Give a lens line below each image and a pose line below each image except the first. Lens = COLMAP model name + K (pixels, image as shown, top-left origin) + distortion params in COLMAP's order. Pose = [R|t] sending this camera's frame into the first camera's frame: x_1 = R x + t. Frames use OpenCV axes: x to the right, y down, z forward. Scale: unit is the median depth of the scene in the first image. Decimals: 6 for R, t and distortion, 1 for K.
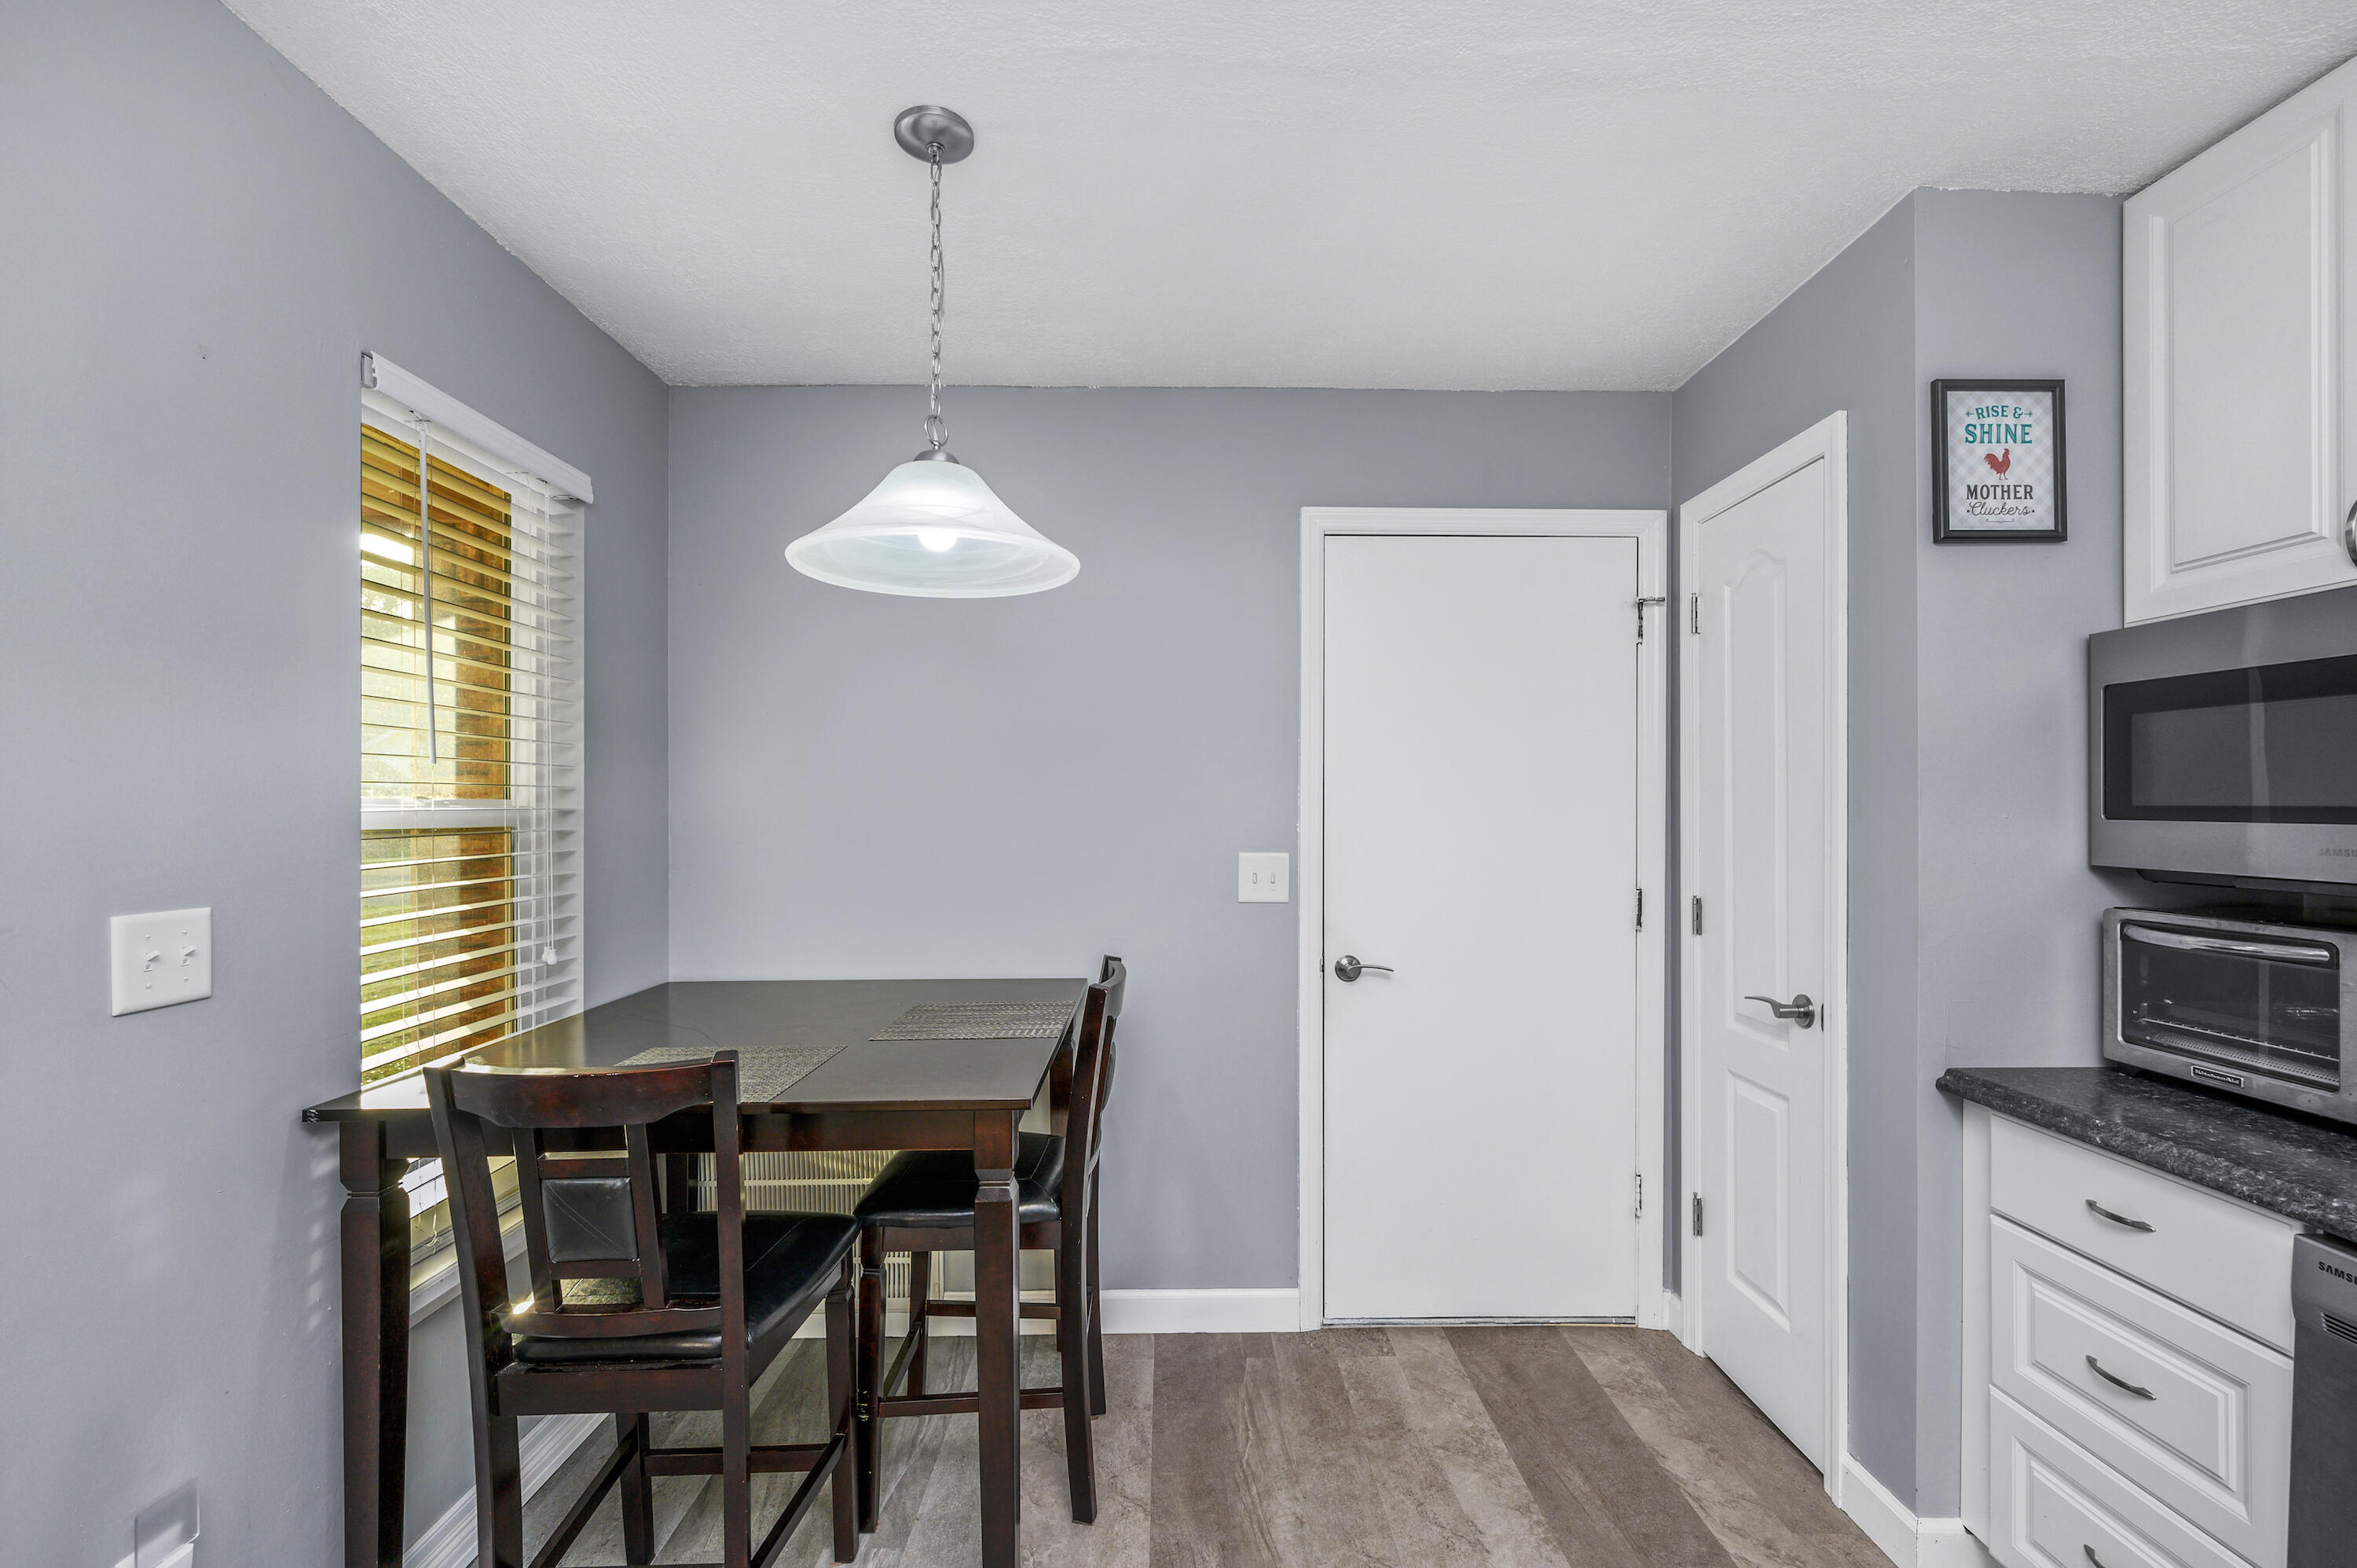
lens RADIAL K [[981.1, 0, 1189.5], [0, 981.1, 814.2], [0, 0, 1]] dist [0.000000, 0.000669]
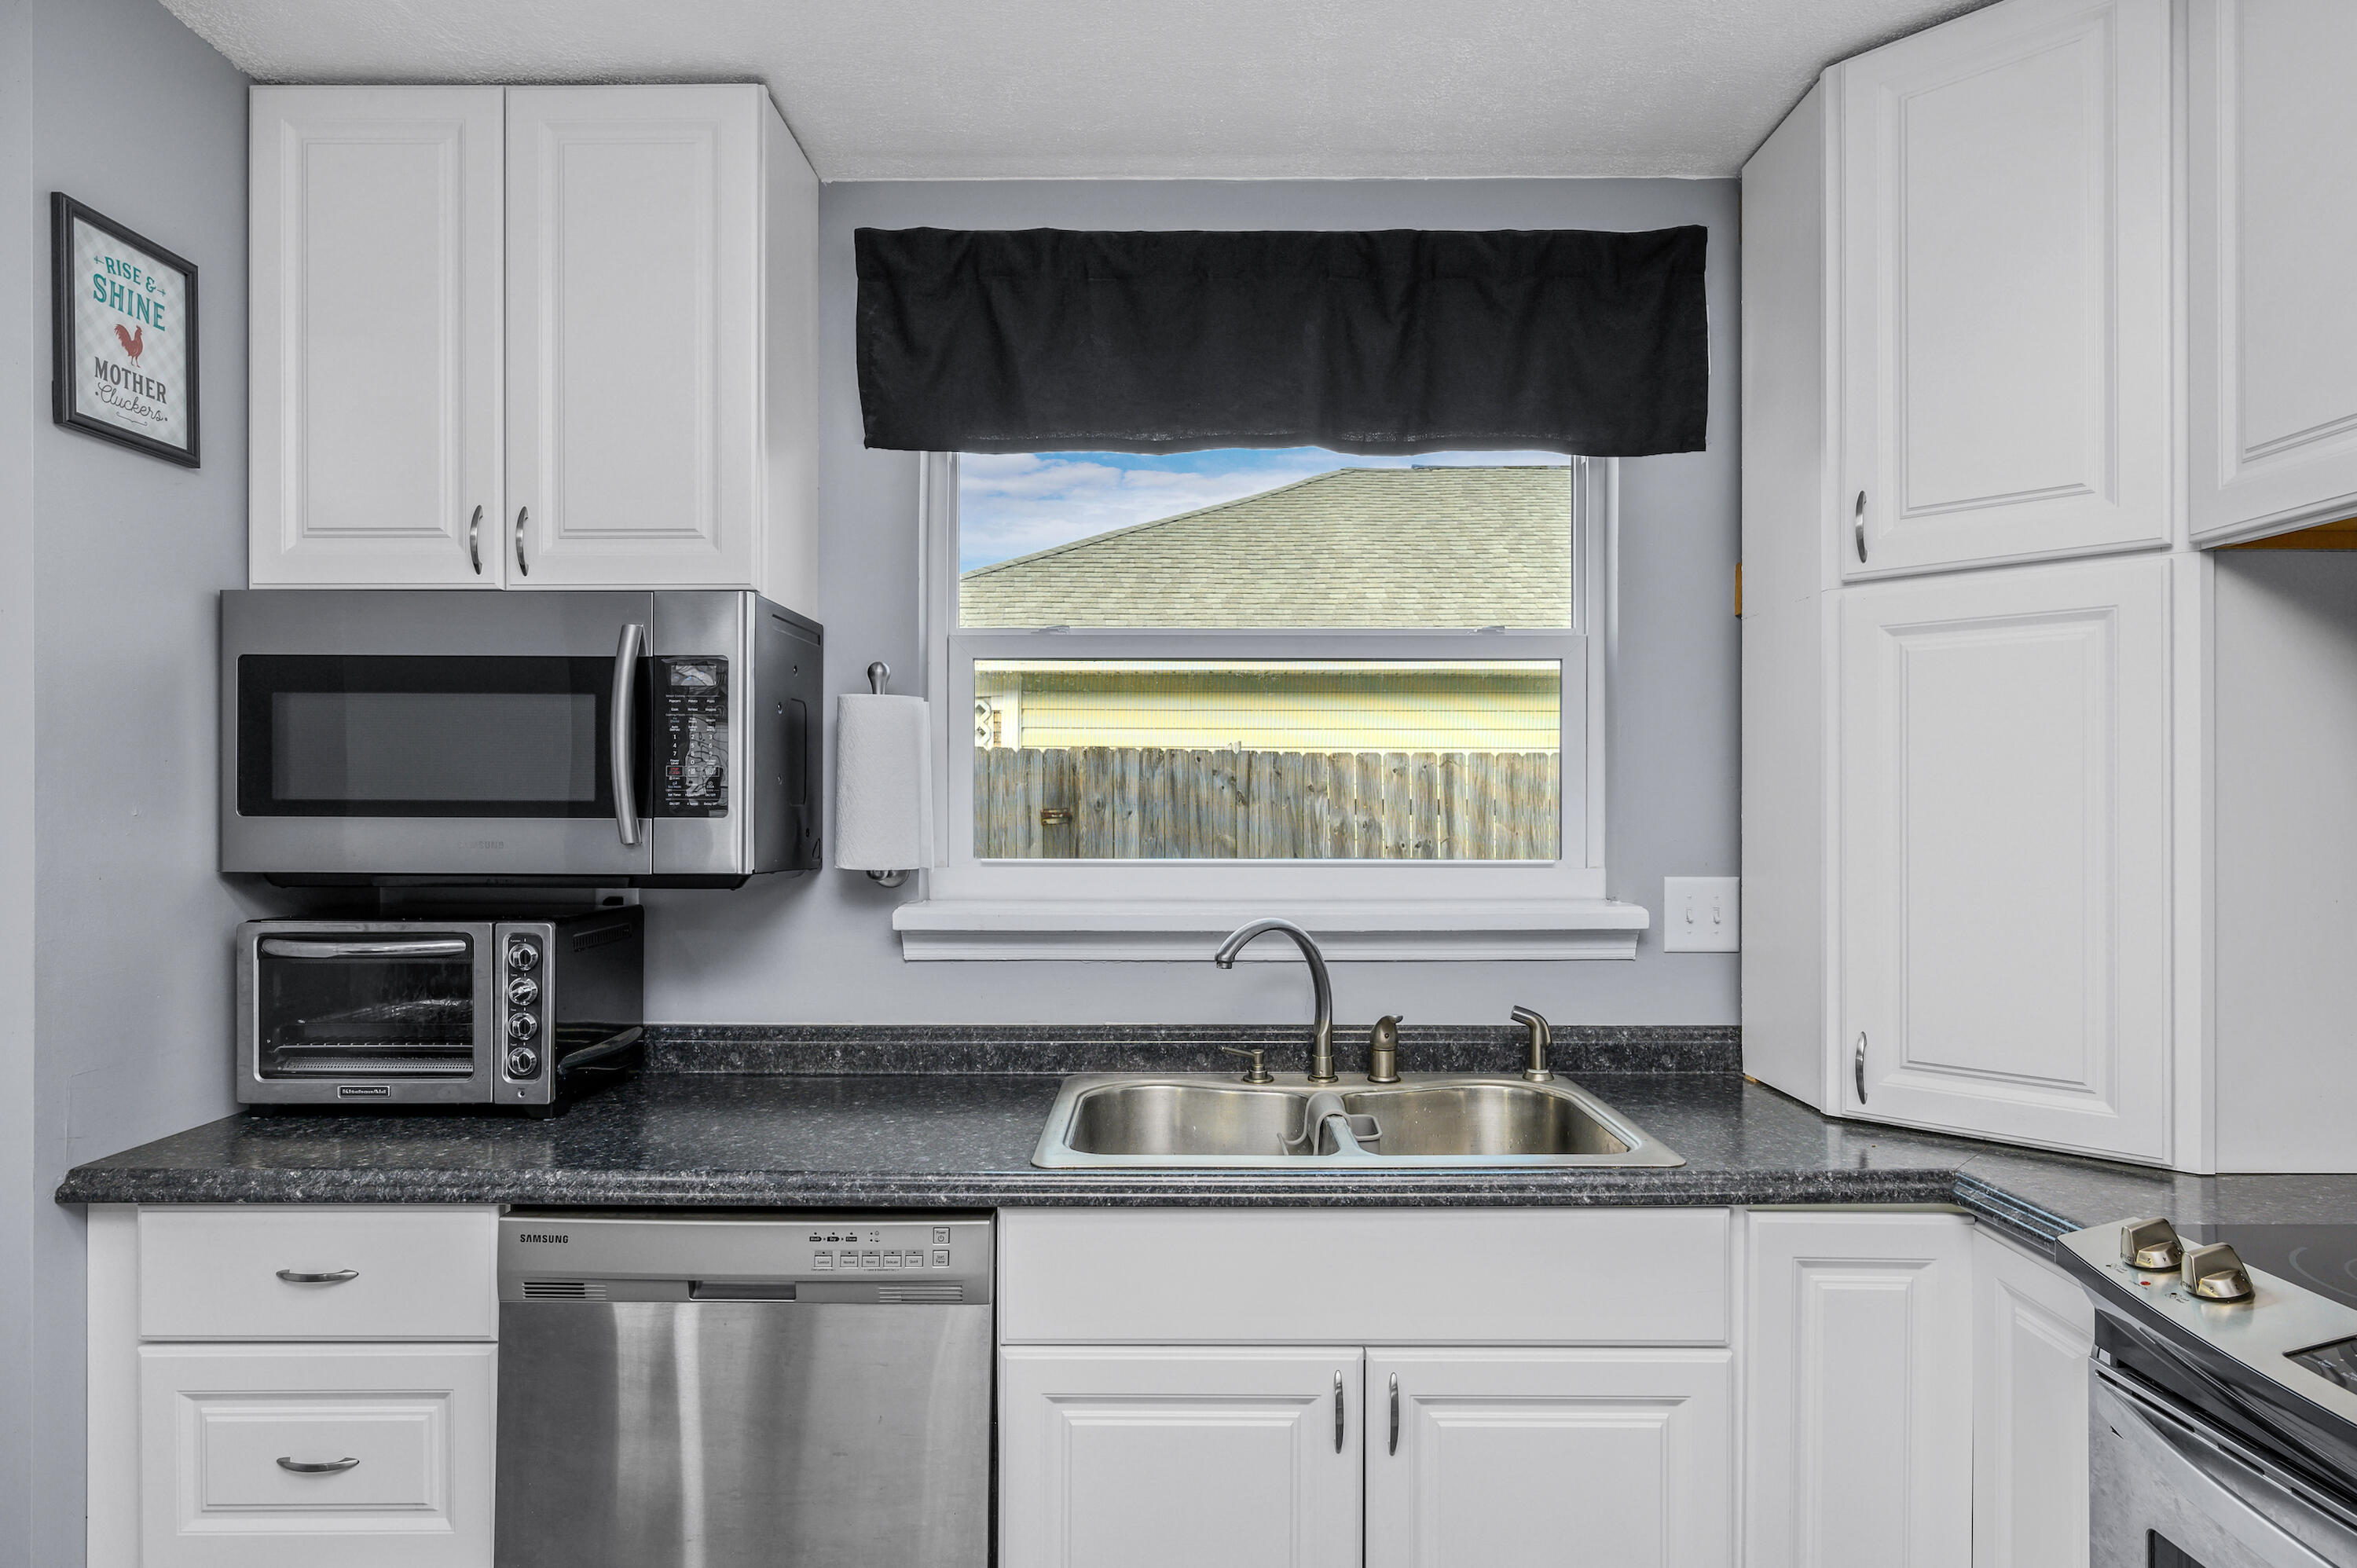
lens RADIAL K [[1315.1, 0, 1182.8], [0, 1315.1, 793.5], [0, 0, 1]] dist [-0.001969, -0.000708]
pose [[0.020544, 0.003658, 0.999782, -0.160333], [0.004331, 0.999984, -0.003748, -0.005605], [-0.999780, 0.004407, 0.020528, 0.177362]]
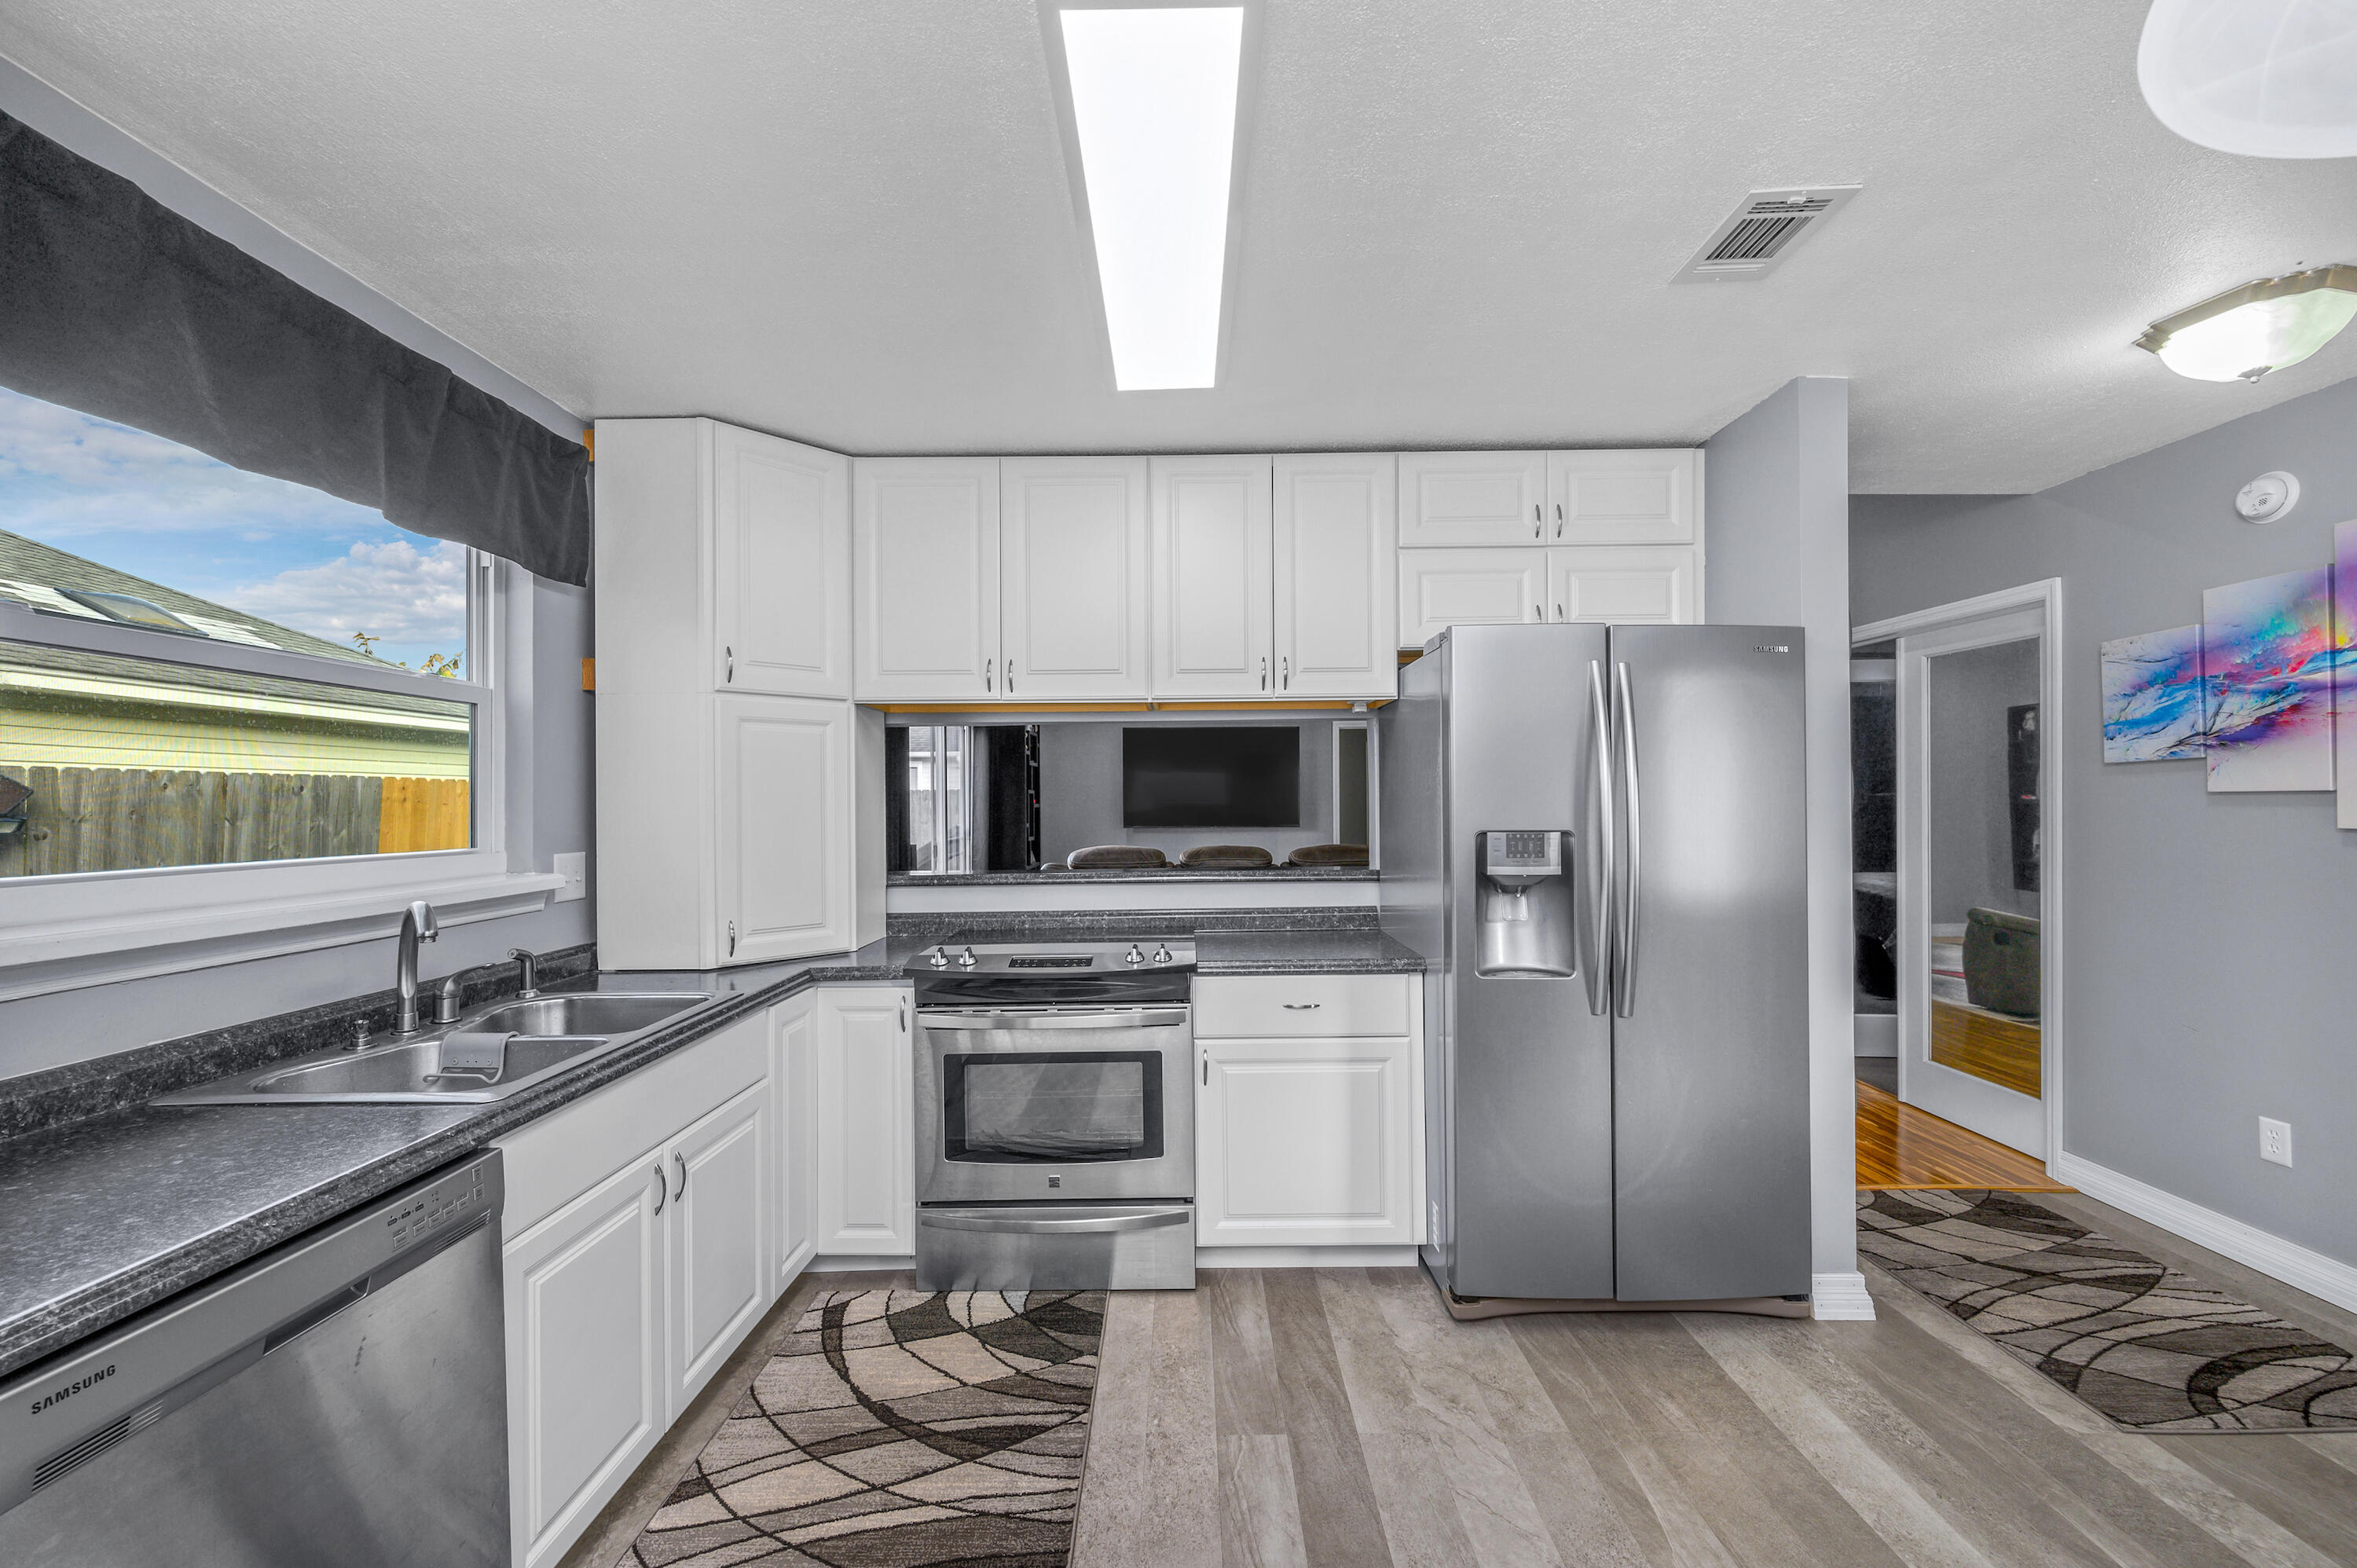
lens RADIAL K [[936.7, 0, 1186.8], [0, 936.7, 800.2], [0, 0, 1]] dist [0.000509, 0.000273]
pose [[-0.999708, 0.004850, 0.023654, 0.153174], [0.004967, 0.999976, 0.004878, -0.010692], [-0.023630, 0.004994, -0.999708, 1.139352]]
